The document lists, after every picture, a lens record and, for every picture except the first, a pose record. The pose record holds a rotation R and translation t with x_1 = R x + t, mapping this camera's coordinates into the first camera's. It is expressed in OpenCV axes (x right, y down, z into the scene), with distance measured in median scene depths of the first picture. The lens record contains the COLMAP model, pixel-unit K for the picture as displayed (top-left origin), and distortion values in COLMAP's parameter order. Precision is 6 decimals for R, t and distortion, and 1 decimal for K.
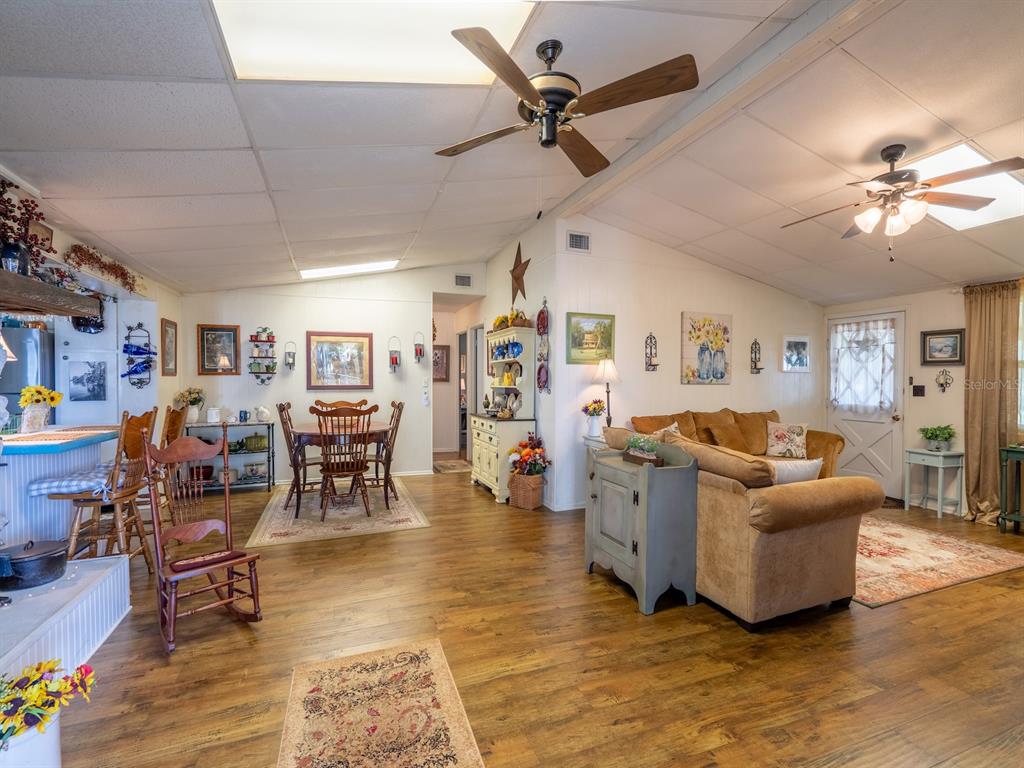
lens RADIAL K [[463.3, 0, 511.5], [0, 463.3, 387.2], [0, 0, 1]] dist [0.002436, 0.000063]
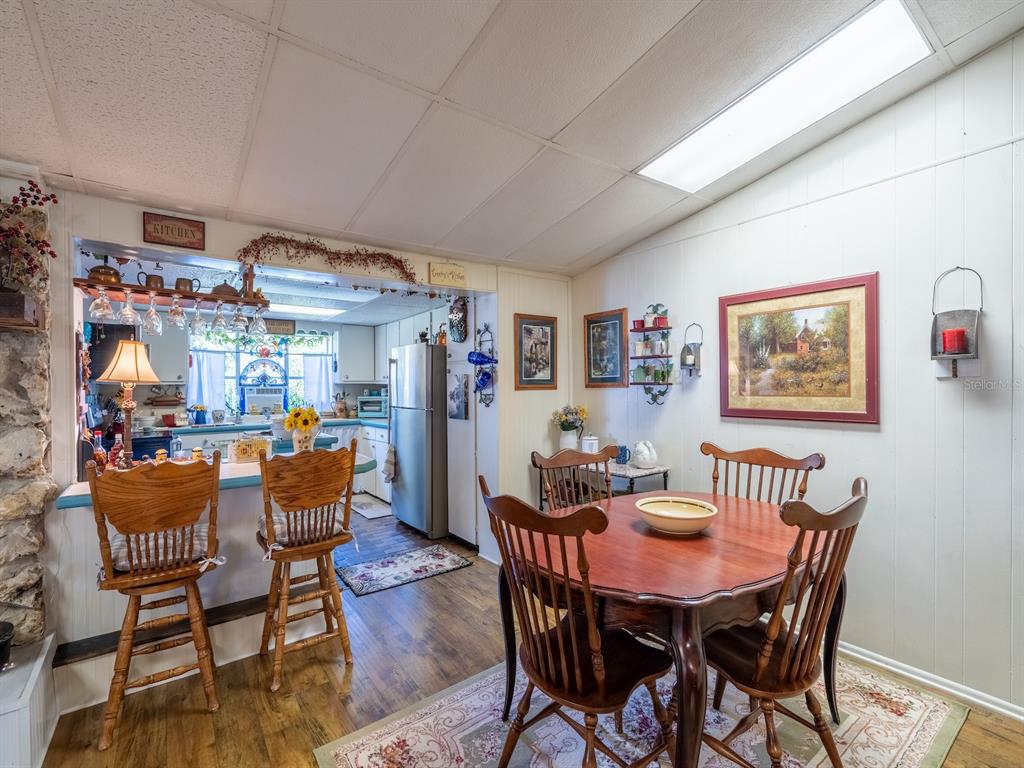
lens RADIAL K [[463.3, 0, 511.8], [0, 463.3, 385.4], [0, 0, 1]] dist [0.002436, 0.000063]
pose [[0.273766, -0.000158, -0.961796, -0.026957], [-0.006527, 0.999977, -0.002023, -0.026633], [0.961774, 0.006832, 0.273759, 0.677281]]
